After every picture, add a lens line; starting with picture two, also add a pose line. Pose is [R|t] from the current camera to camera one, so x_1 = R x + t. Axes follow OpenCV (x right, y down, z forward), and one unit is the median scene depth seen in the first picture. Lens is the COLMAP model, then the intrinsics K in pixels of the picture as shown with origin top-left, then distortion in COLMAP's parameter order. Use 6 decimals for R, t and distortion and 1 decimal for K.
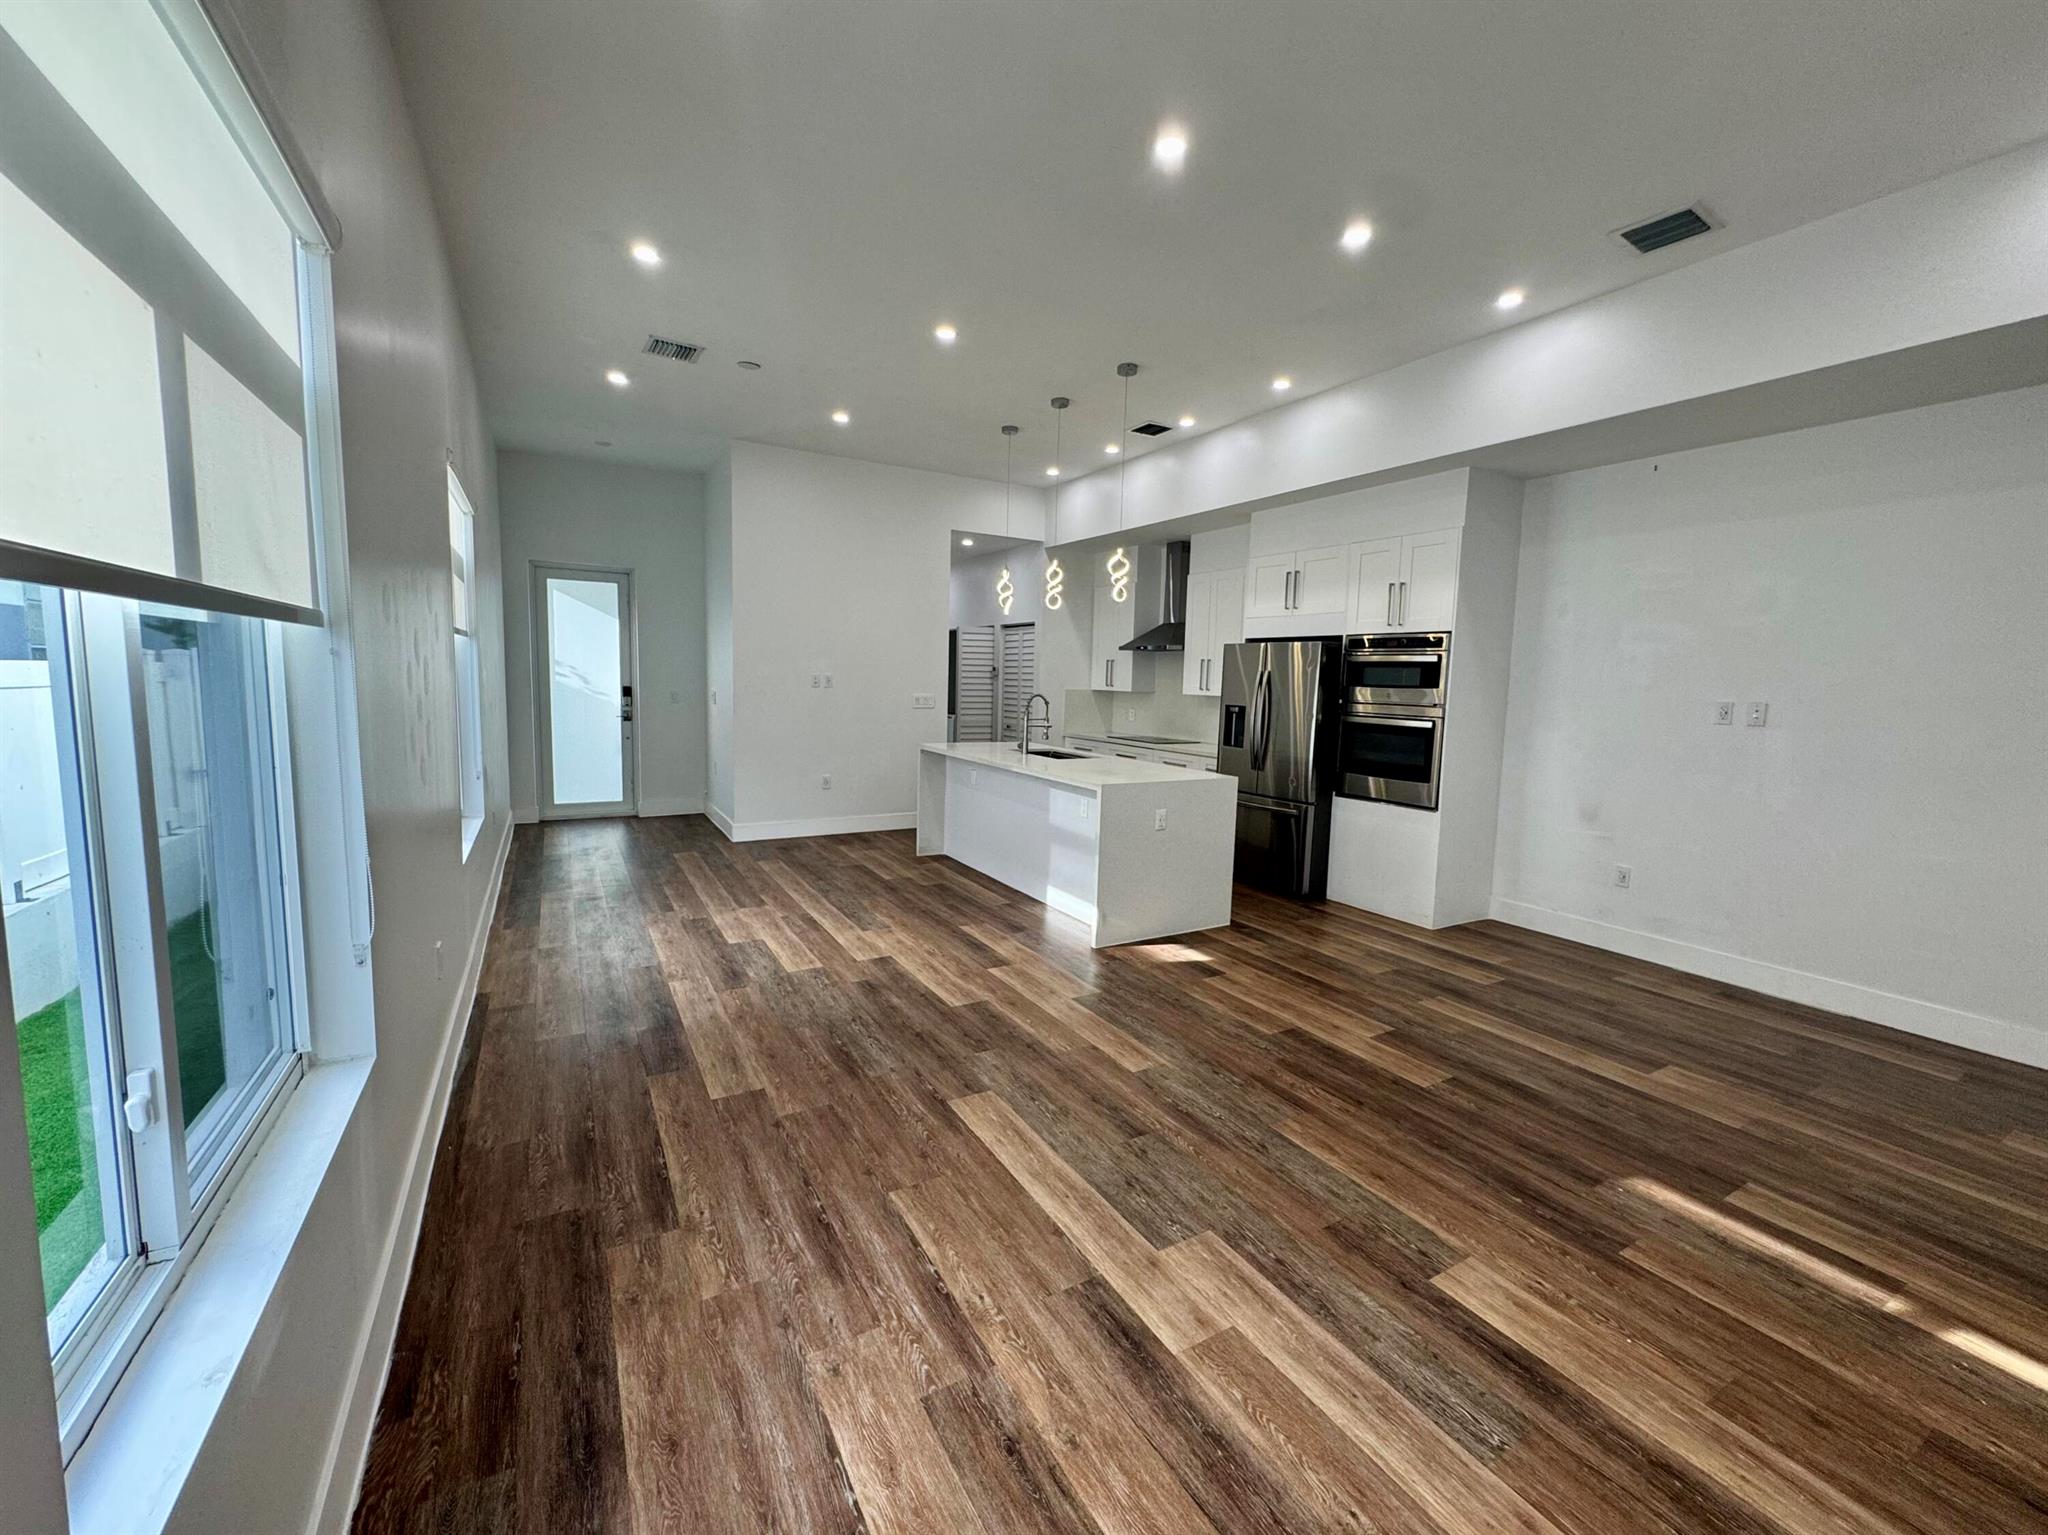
lens RADIAL K [[821.6, 0, 1024.0], [0, 821.6, 767.5], [0, 0, 1]] dist [-0.013197, 0.000035]
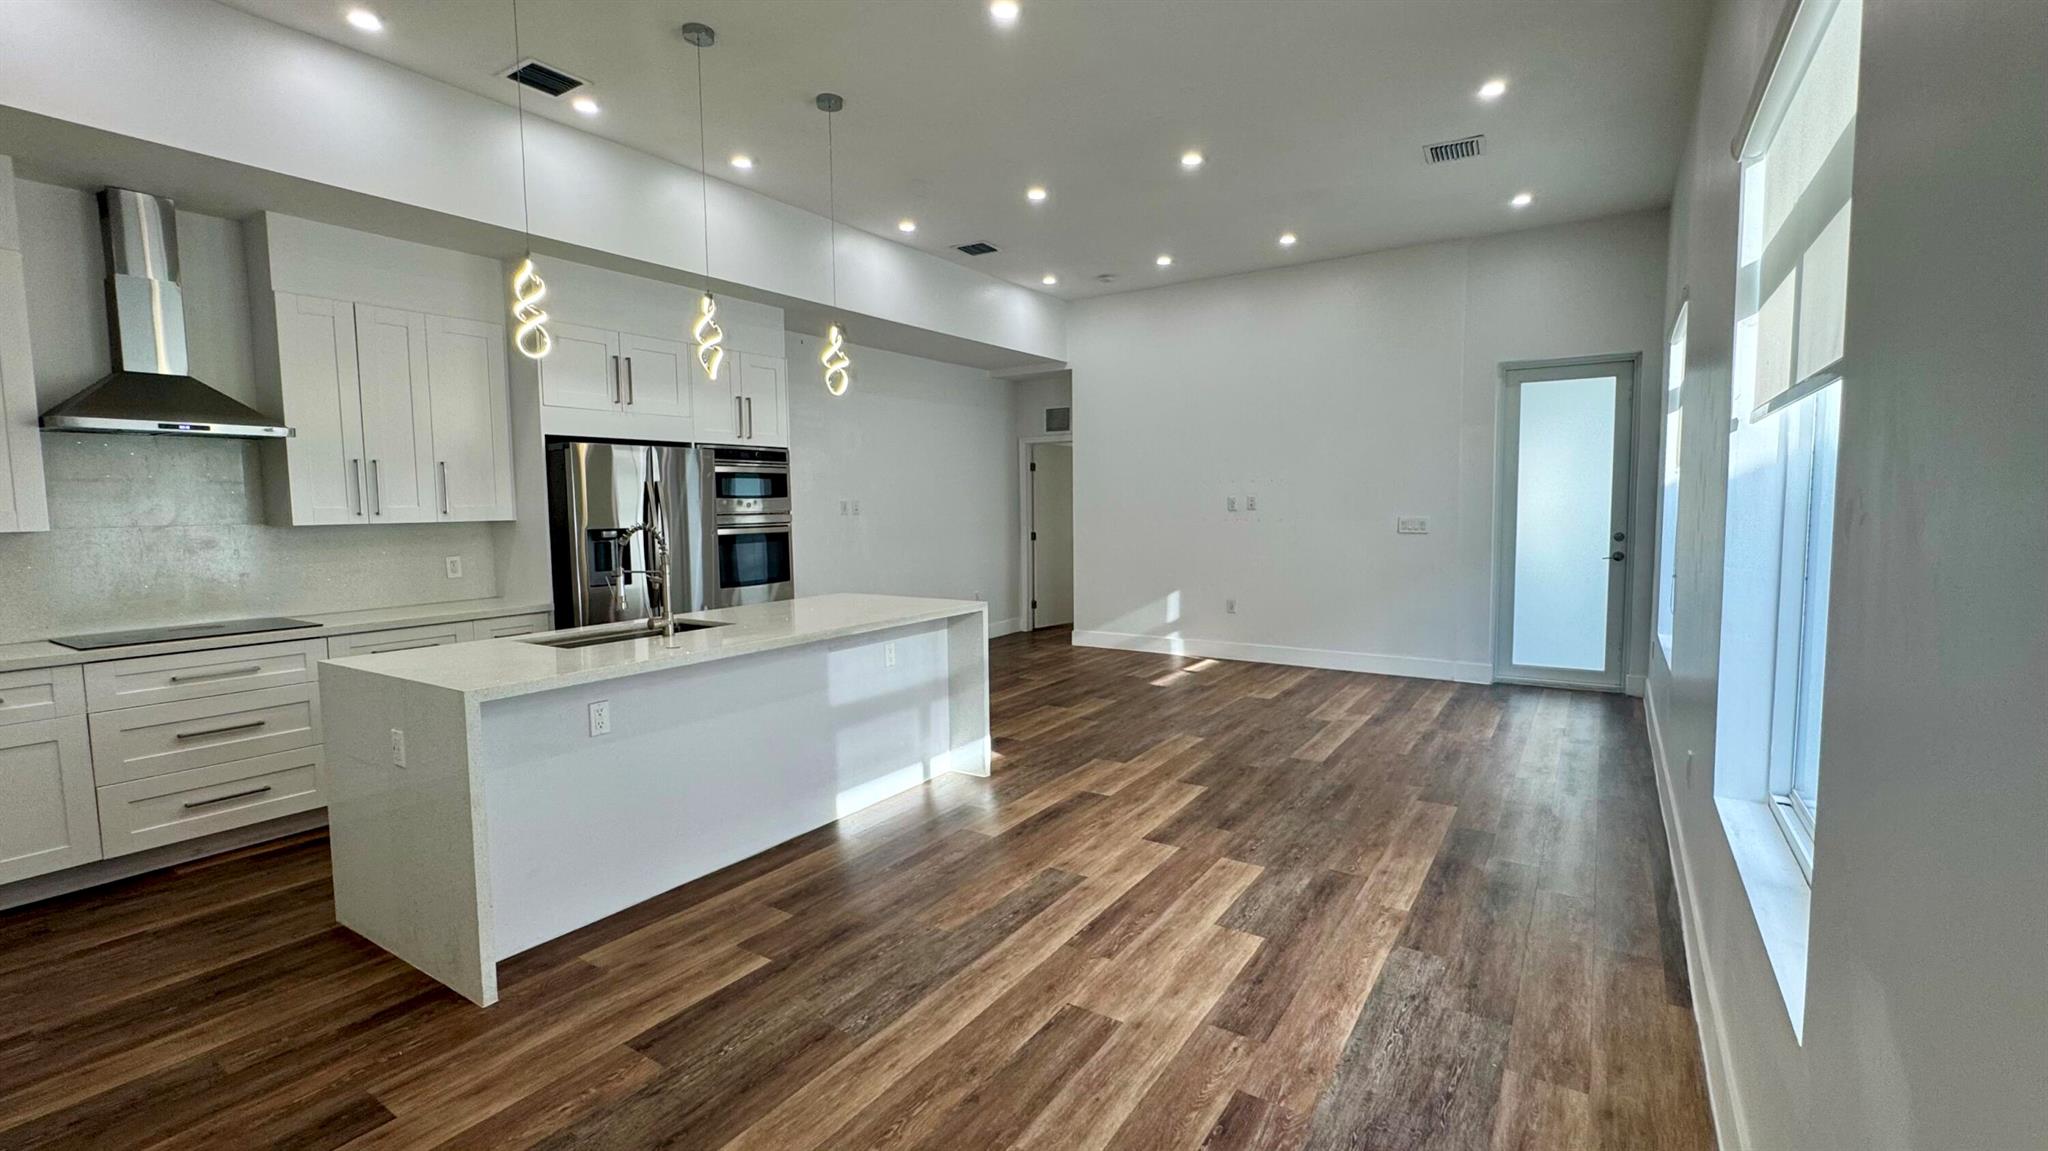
lens RADIAL K [[838.6, 0, 1038.9], [0, 838.6, 576.4], [0, 0, 1]] dist [-0.001586, -0.000013]
pose [[-0.442886, -0.104893, 0.890421, -0.849882], [0.096440, 0.981797, 0.163625, -0.175106], [-0.891376, 0.158339, -0.424708, 1.437487]]
